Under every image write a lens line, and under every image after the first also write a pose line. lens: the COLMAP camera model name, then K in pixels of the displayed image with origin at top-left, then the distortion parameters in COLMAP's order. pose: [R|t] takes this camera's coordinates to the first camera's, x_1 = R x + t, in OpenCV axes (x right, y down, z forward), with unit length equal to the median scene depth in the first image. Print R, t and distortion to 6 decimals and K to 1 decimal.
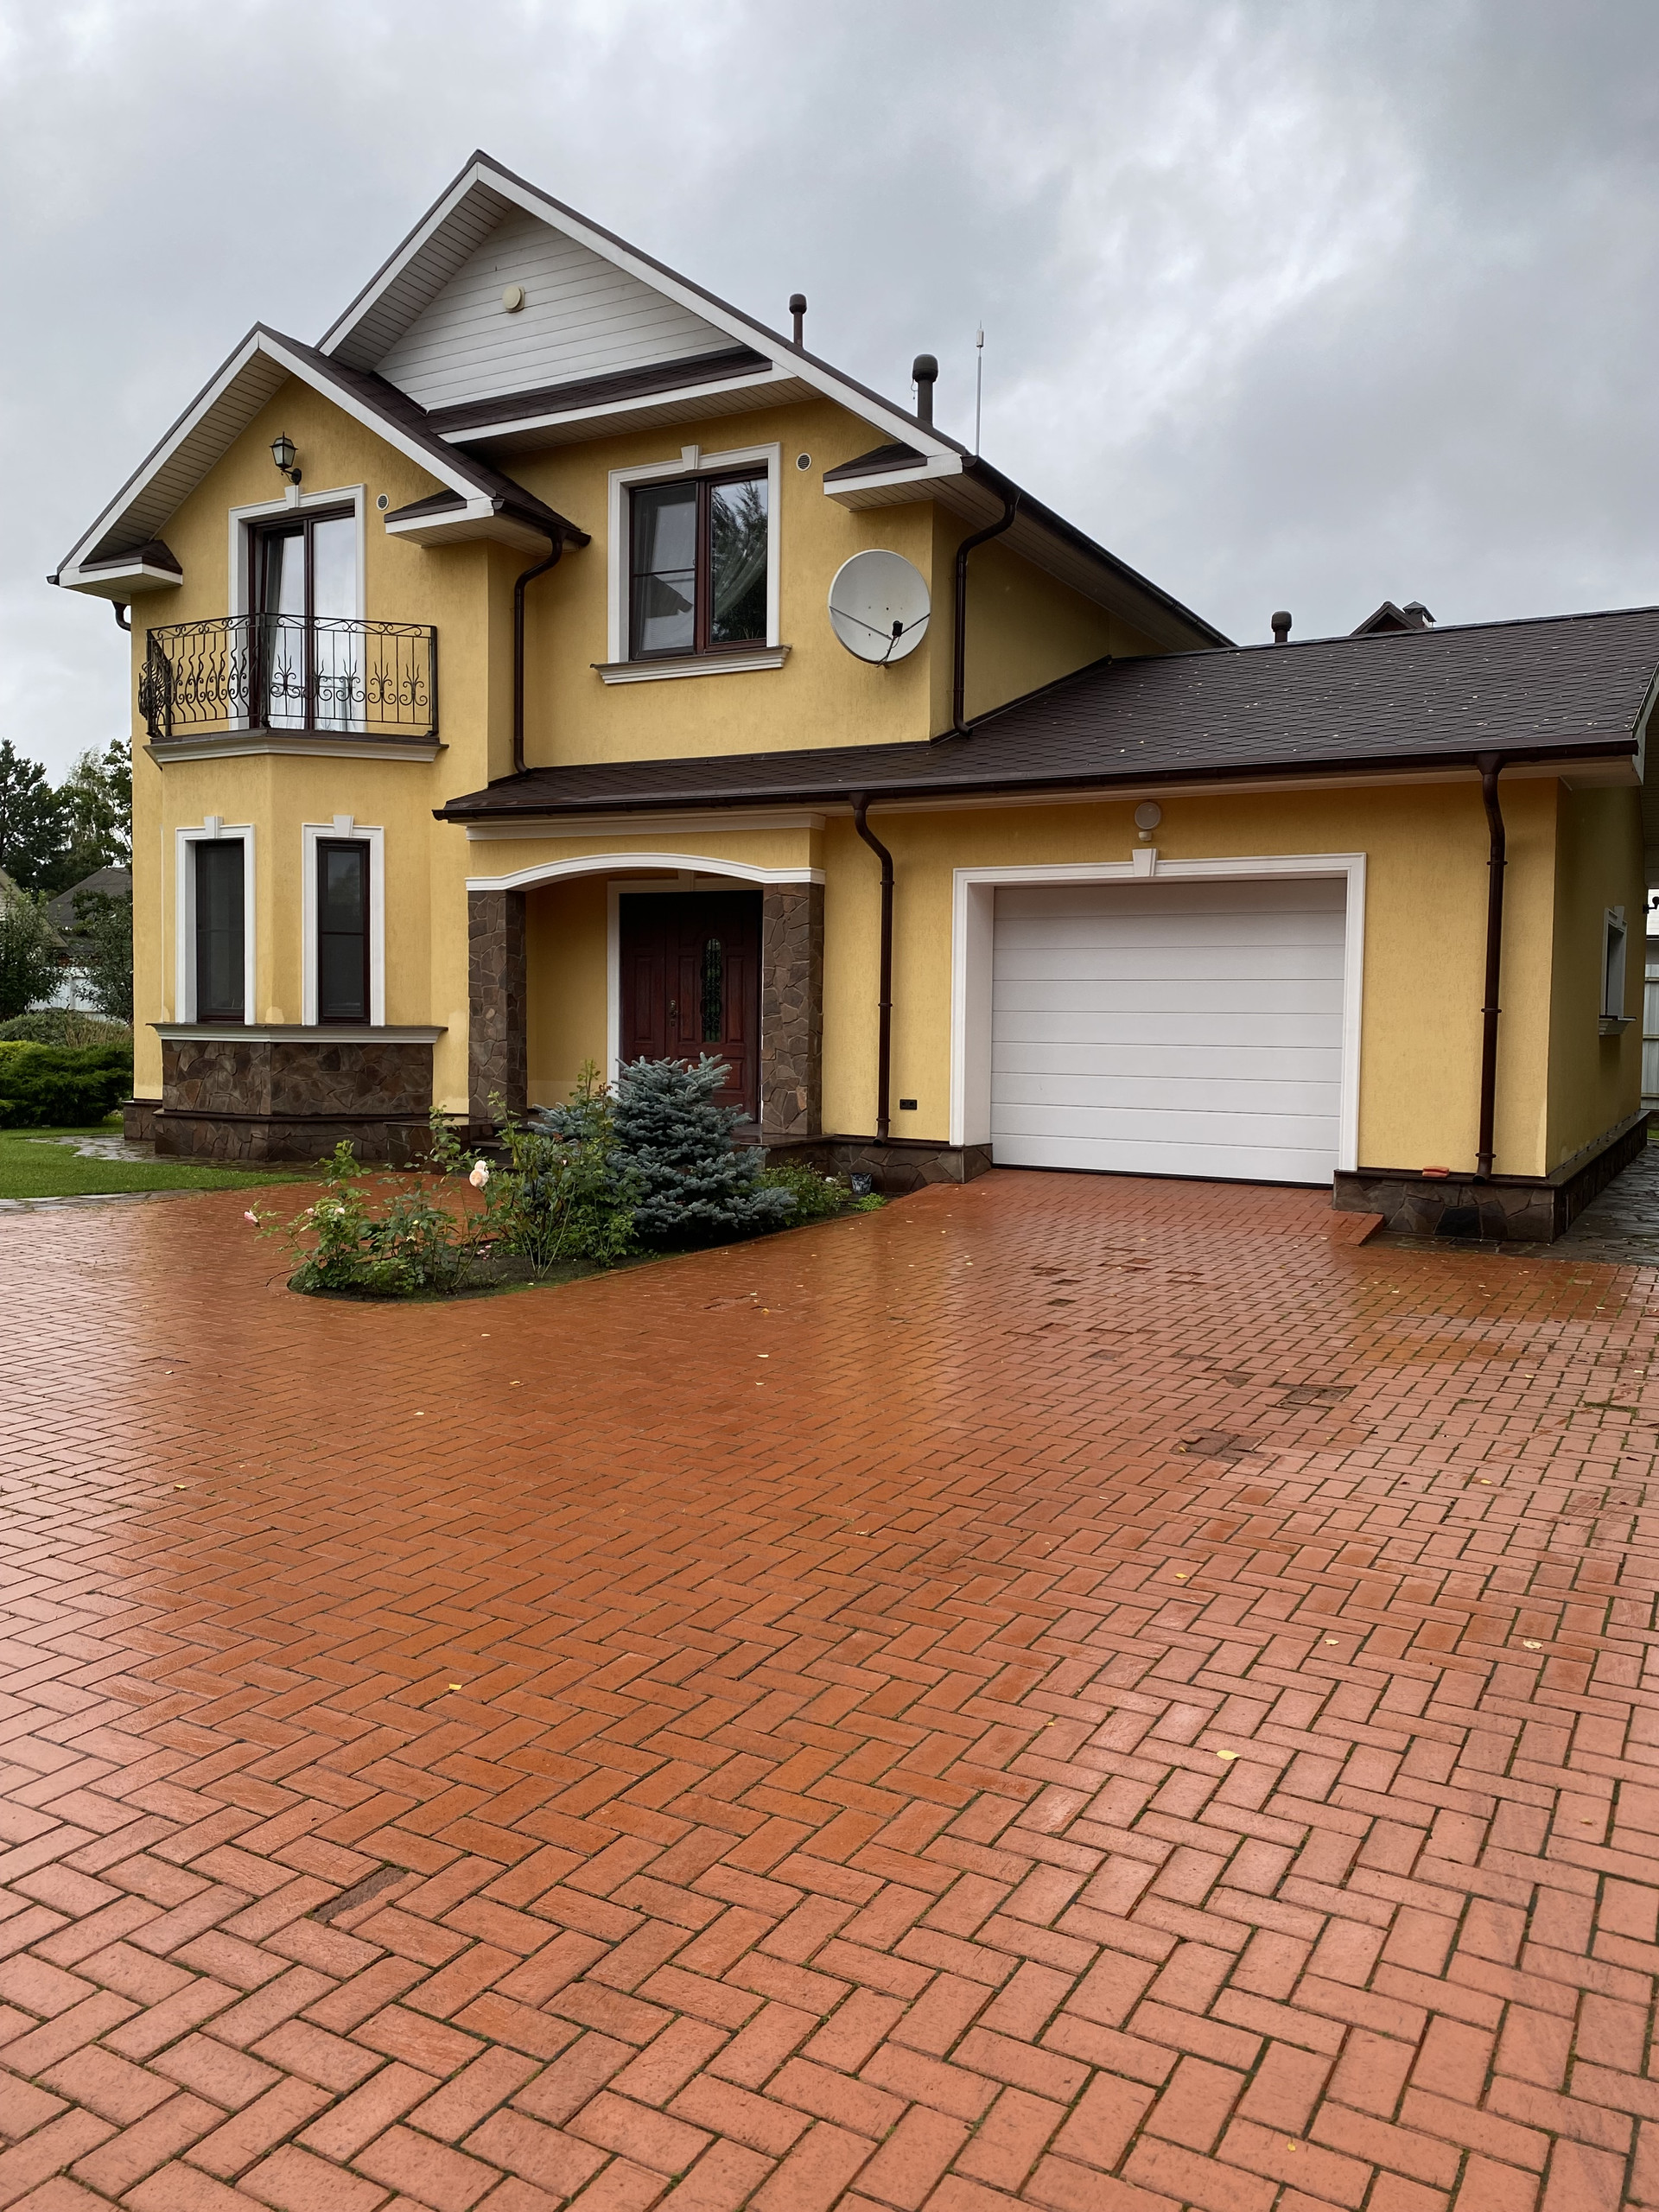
lens RADIAL K [[1694.1, 0, 845.3], [0, 1694.1, 1058.5], [0, 0, 1]] dist [0.039203, -0.047813]
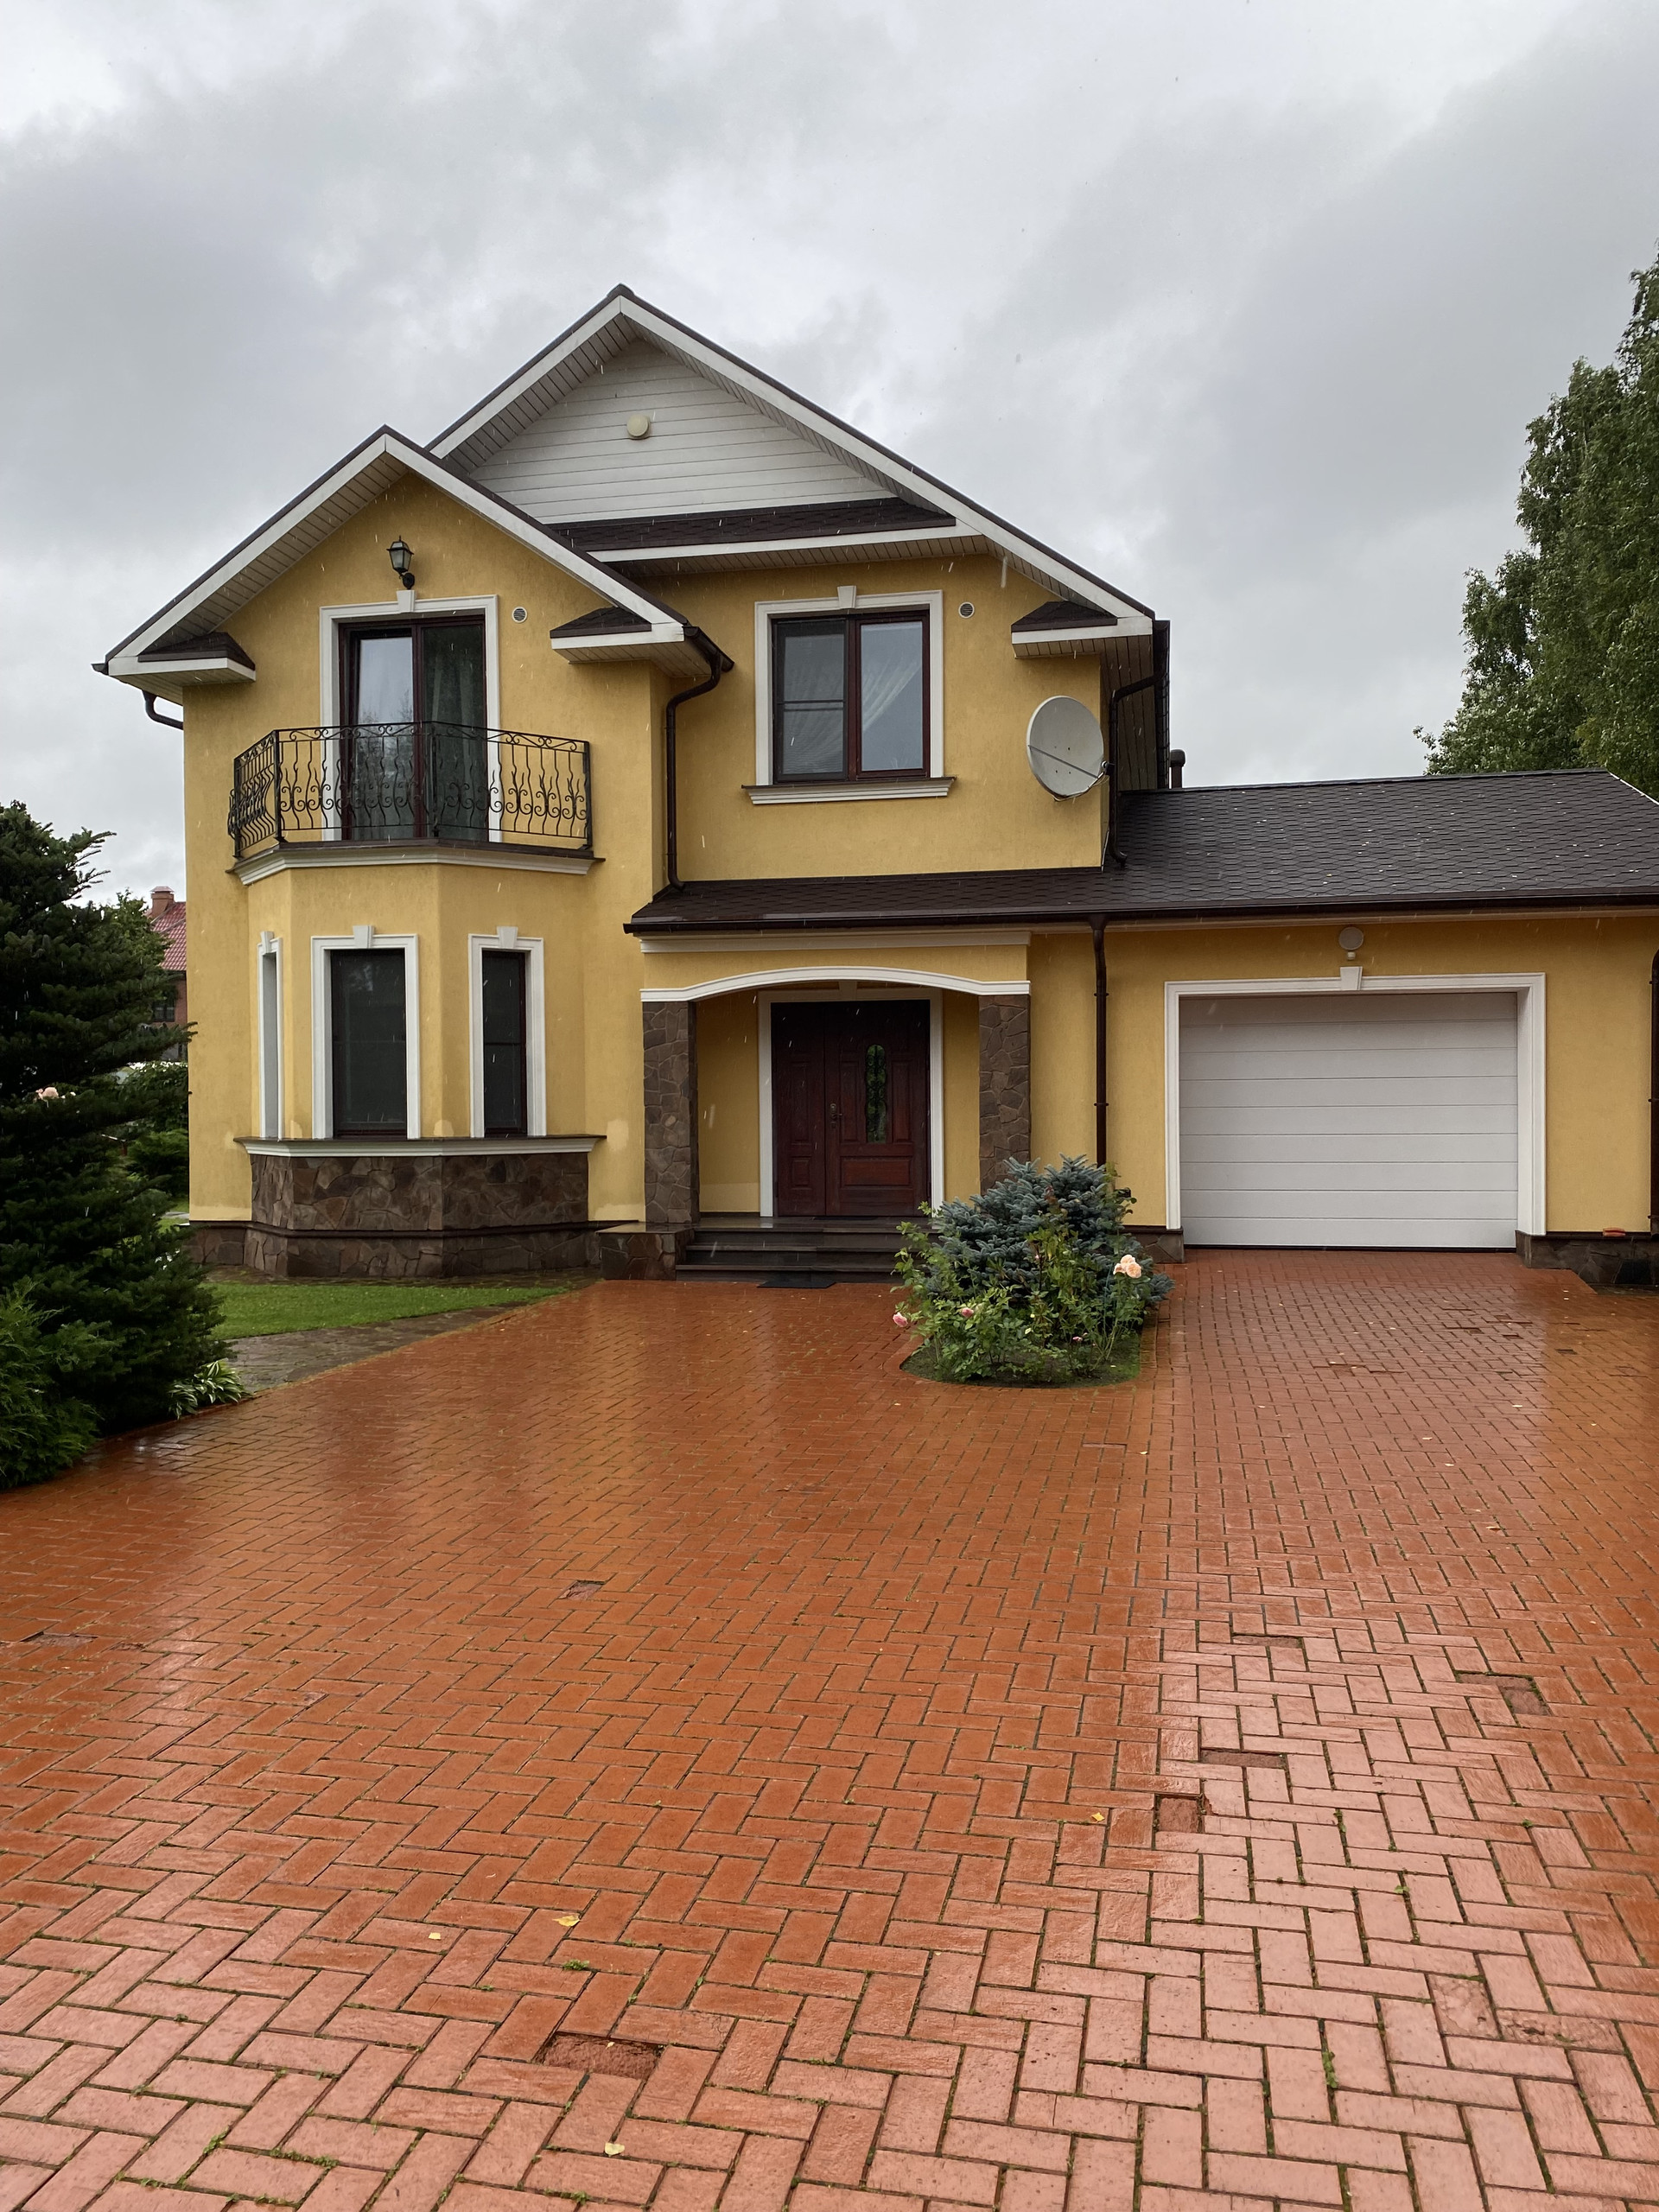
lens RADIAL K [[1694.1, 0, 830.5], [0, 1694.1, 1100.2], [0, 0, 1]] dist [0.039203, -0.047813]
pose [[0.951889, -0.021976, 0.305653, -0.421051], [0.029619, 0.999353, -0.020390, -0.015112], [-0.305008, 0.028462, 0.951924, -0.003097]]
